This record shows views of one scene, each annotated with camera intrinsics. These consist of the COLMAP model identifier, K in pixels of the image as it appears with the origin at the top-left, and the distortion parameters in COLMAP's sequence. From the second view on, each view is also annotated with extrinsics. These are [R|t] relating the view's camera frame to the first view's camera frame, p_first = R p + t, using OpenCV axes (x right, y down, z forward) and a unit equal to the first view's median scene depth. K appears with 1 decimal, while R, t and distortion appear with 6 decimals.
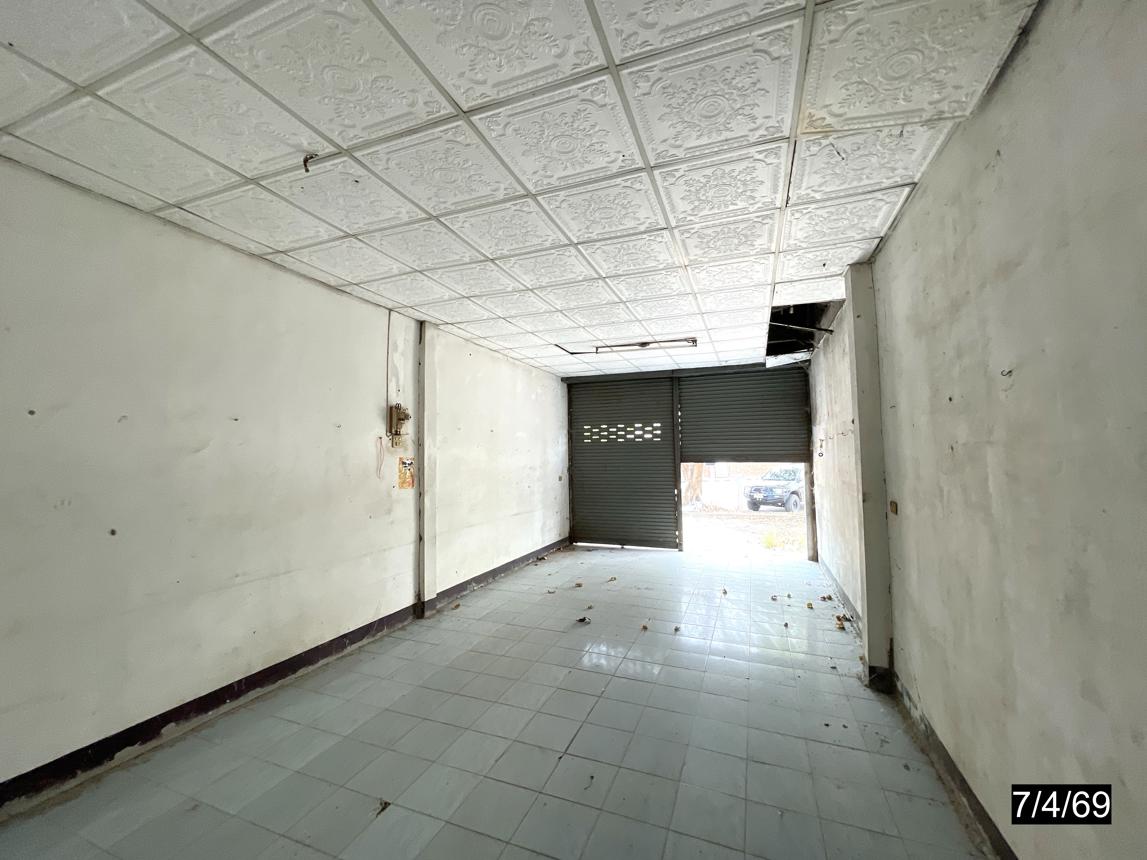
lens RADIAL K [[463.9, 0, 573.1], [0, 463.9, 427.7], [0, 0, 1]] dist [-0.000860, -0.000174]
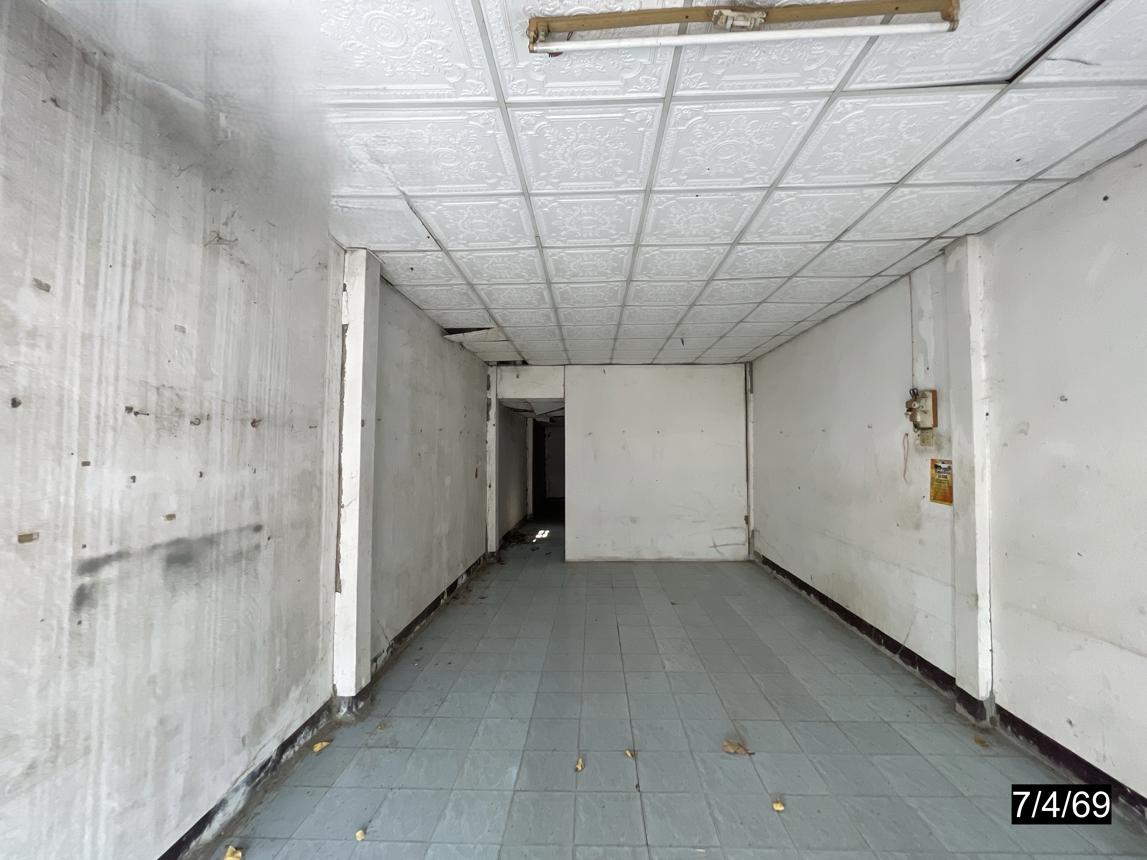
lens RADIAL K [[463.9, 0, 575.3], [0, 463.9, 432.3], [0, 0, 1]] dist [-0.000860, -0.000174]
pose [[-0.946707, -0.004535, -0.322064, 0.408157], [0.027264, 0.995184, -0.094155, 0.077818], [0.320940, -0.097917, -0.942024, 1.549671]]
